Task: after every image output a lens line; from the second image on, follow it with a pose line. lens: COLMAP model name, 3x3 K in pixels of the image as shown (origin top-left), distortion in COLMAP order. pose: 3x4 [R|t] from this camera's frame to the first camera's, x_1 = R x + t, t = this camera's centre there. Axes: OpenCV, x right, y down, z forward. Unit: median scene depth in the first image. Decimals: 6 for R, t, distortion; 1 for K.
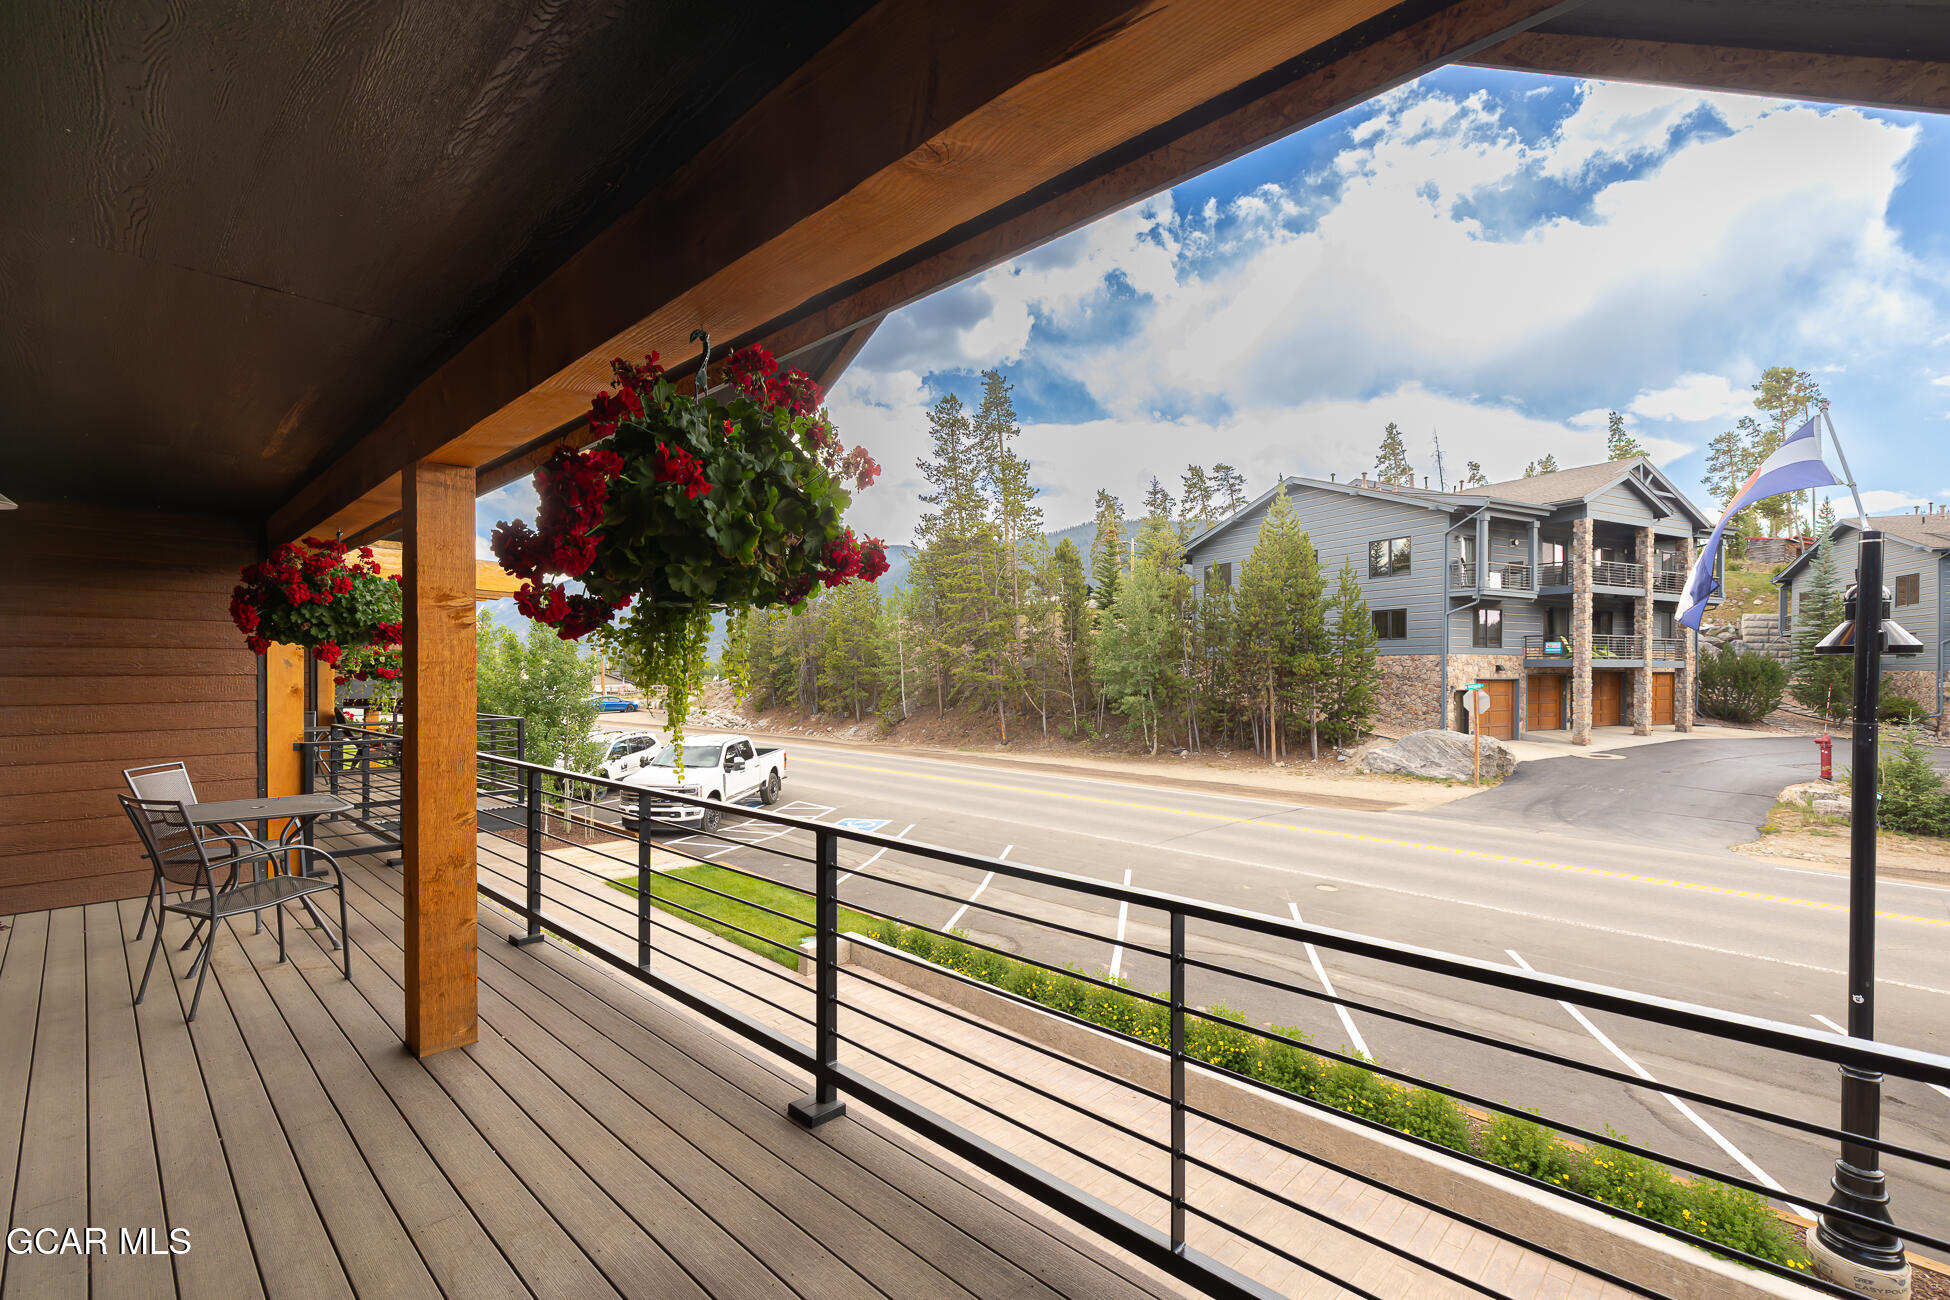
lens RADIAL K [[852.9, 0, 957.1], [0, 852.9, 684.4], [0, 0, 1]] dist [0.002141, 0.000660]
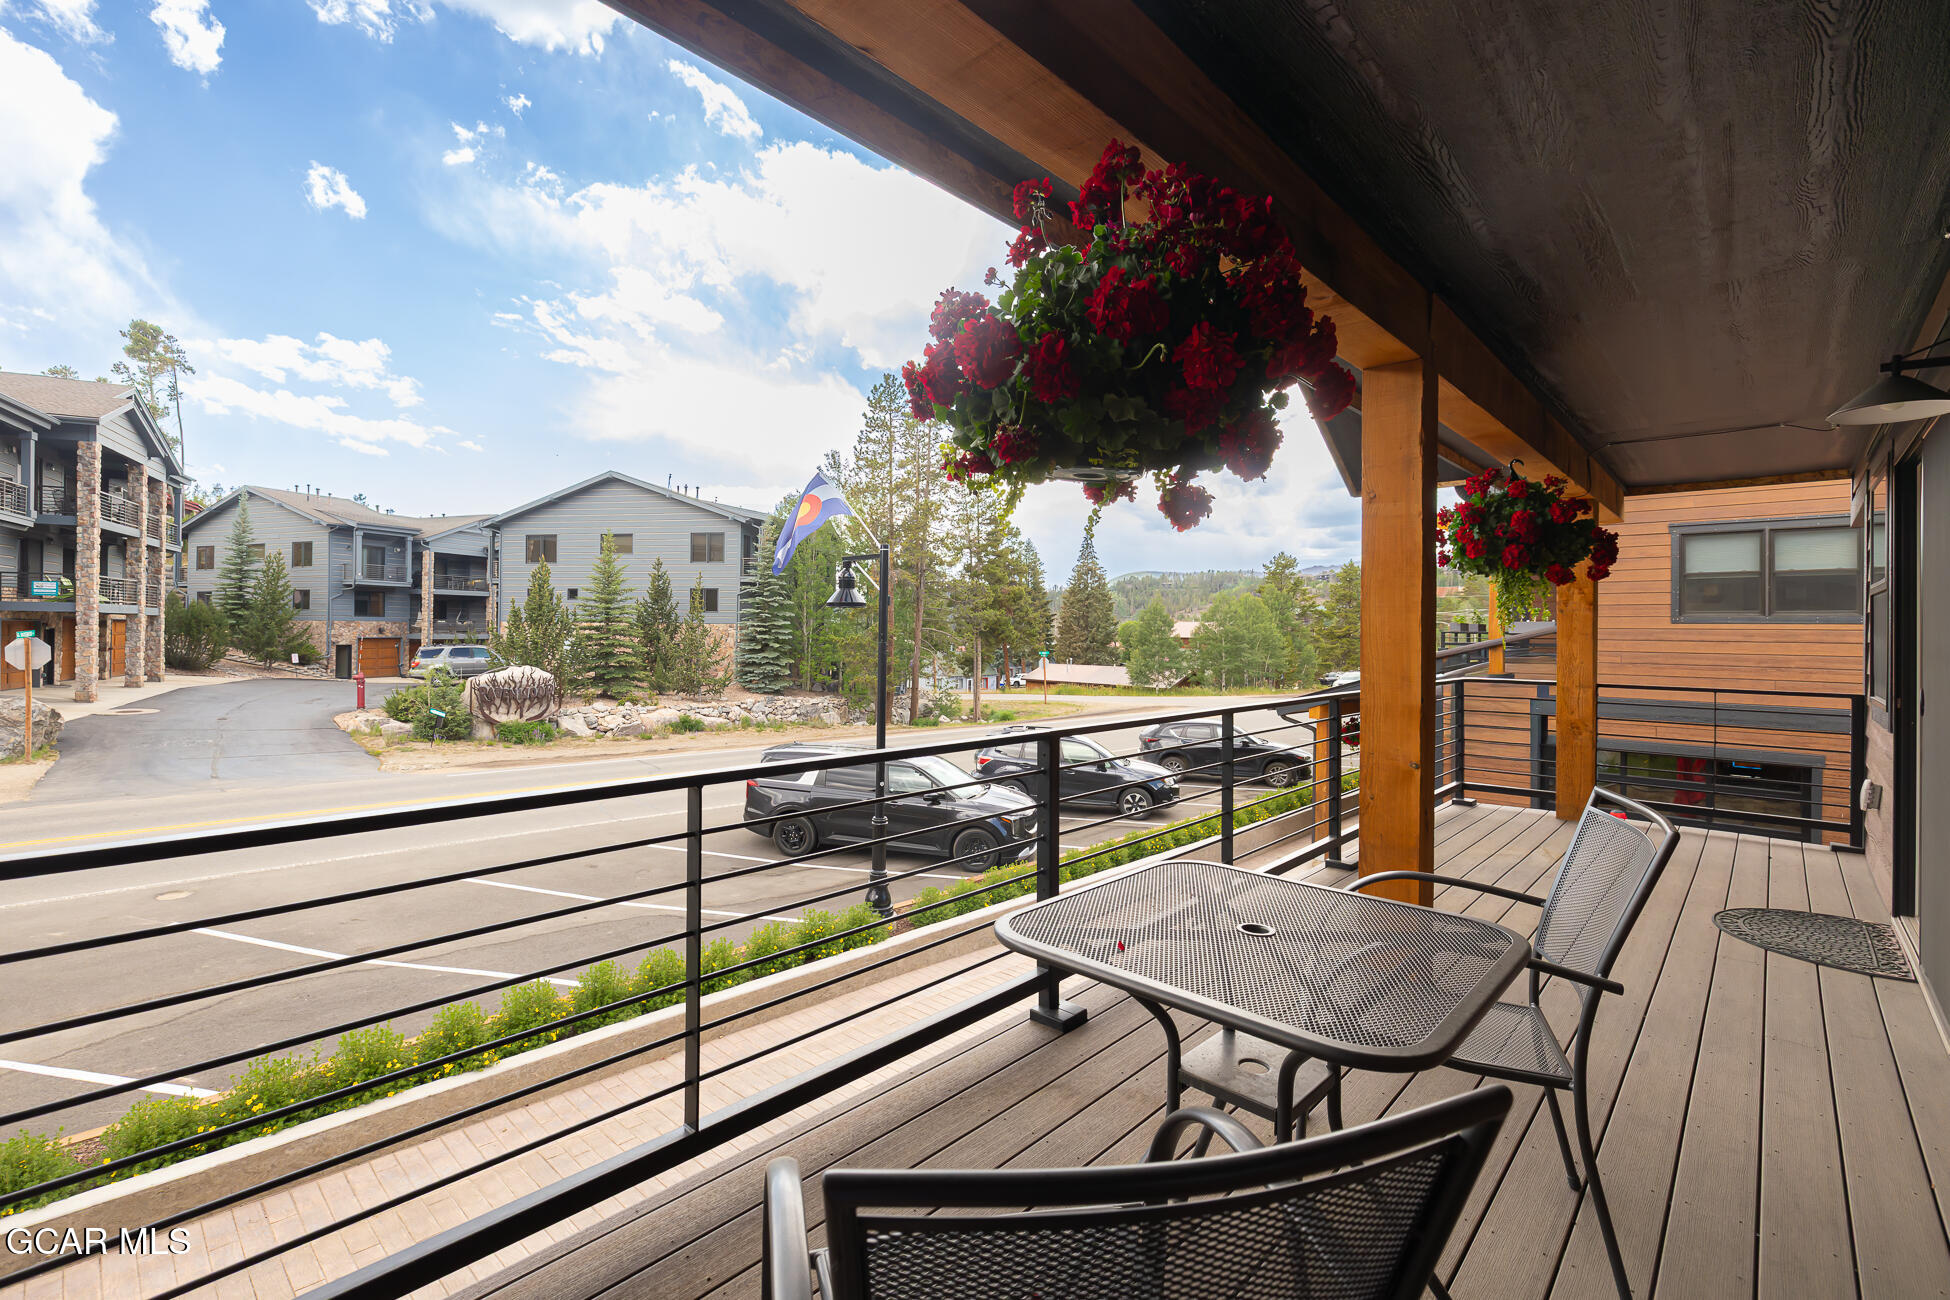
lens RADIAL K [[852.9, 0, 965.4], [0, 852.9, 633.3], [0, 0, 1]] dist [0.002141, 0.000660]
pose [[-0.029926, -0.004866, 0.999540, -0.168375], [0.009035, 0.999946, 0.005138, 0.004771], [-0.999511, 0.009184, -0.029881, 0.135556]]
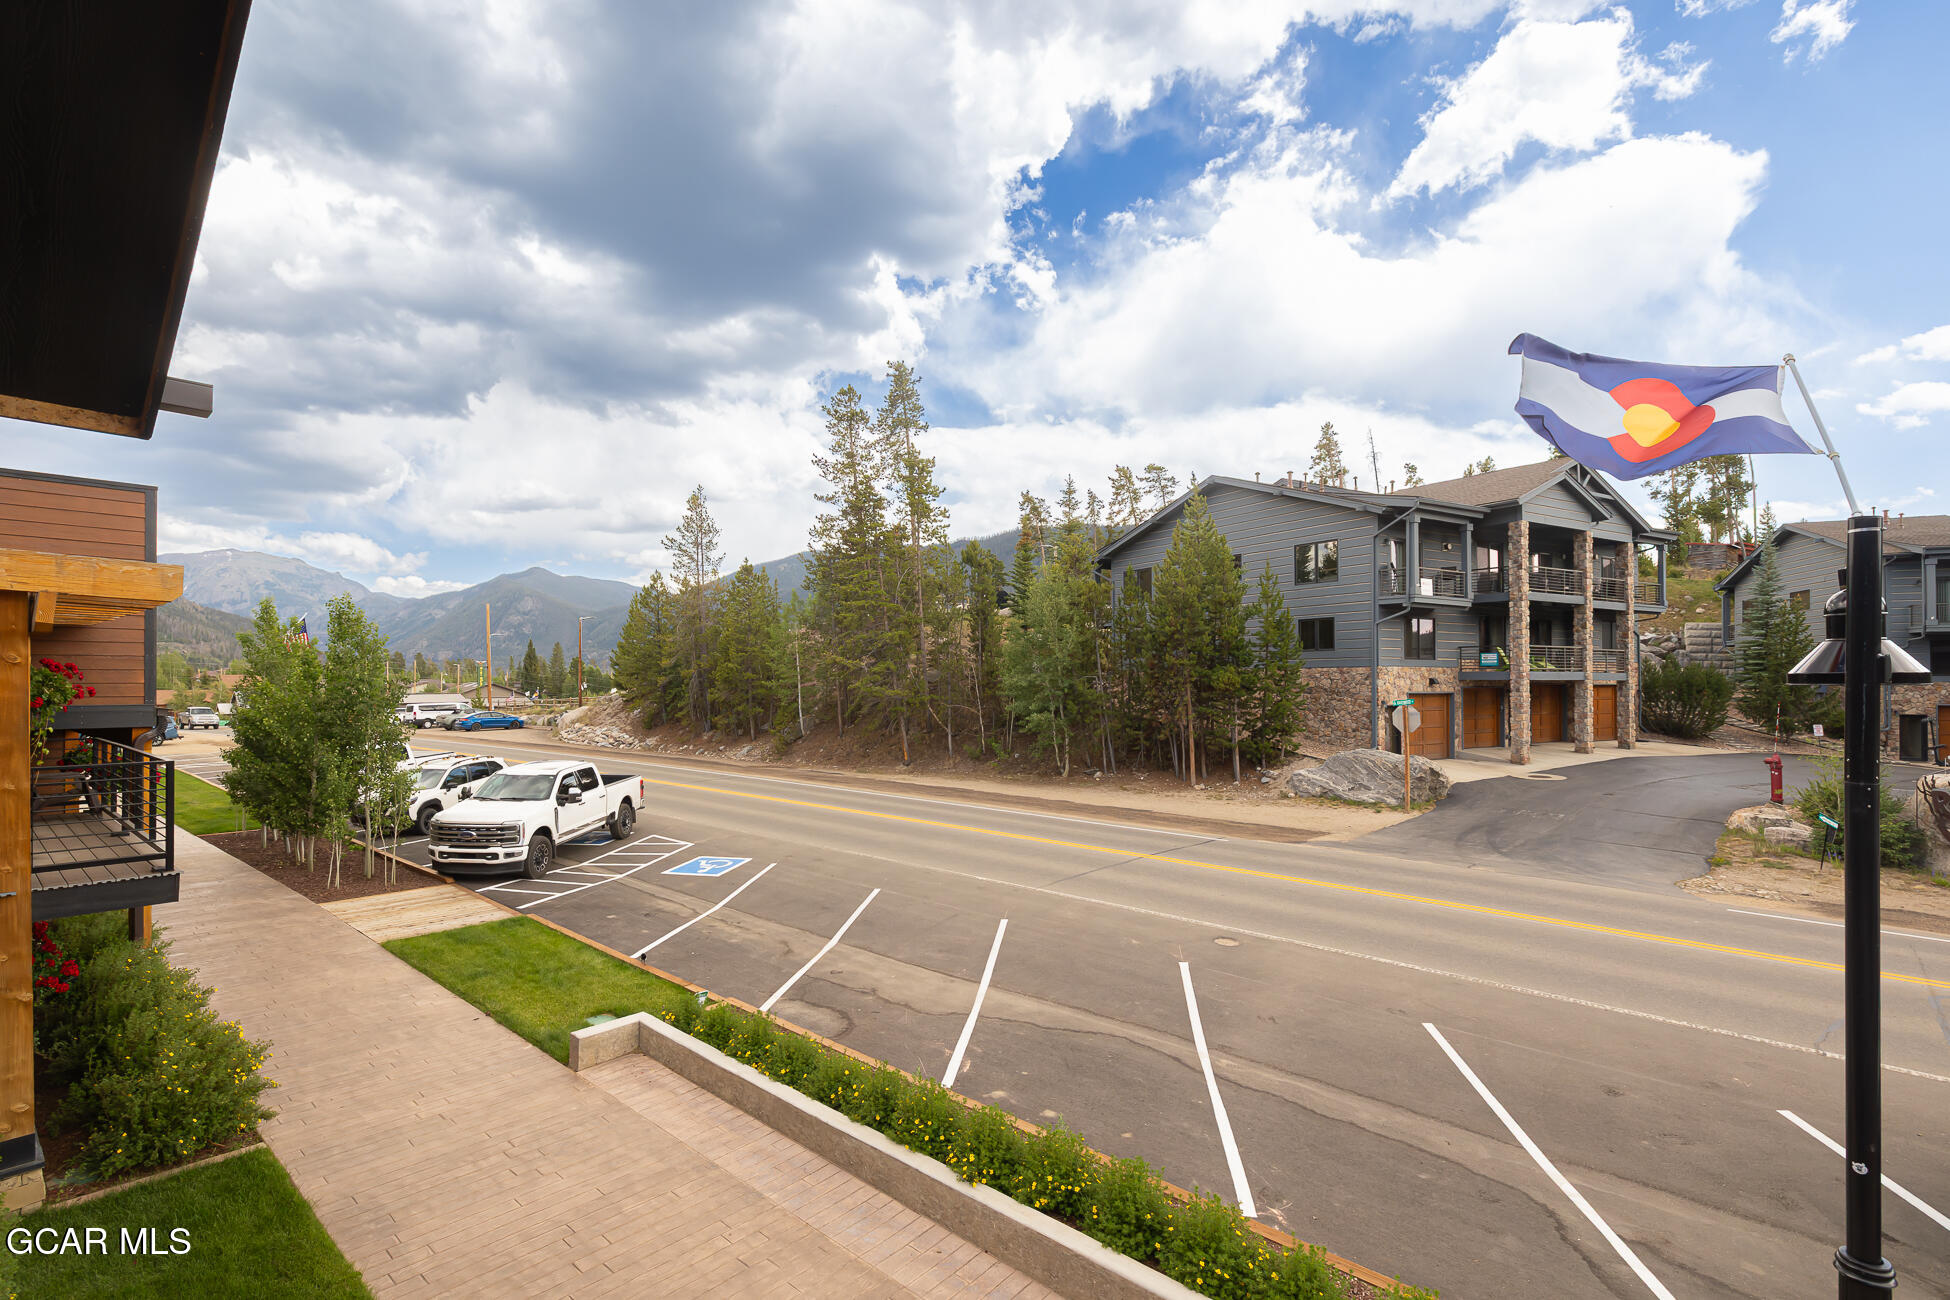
lens RADIAL K [[909.8, 0, 899.7], [0, 909.8, 682.2], [0, 0, 1]] dist [-0.001784, 0.001140]
pose [[0.999542, -0.002332, 0.030156, 0.025961], [0.002841, 0.999854, -0.016848, -0.003309], [-0.030112, 0.016926, 0.999403, 0.029318]]
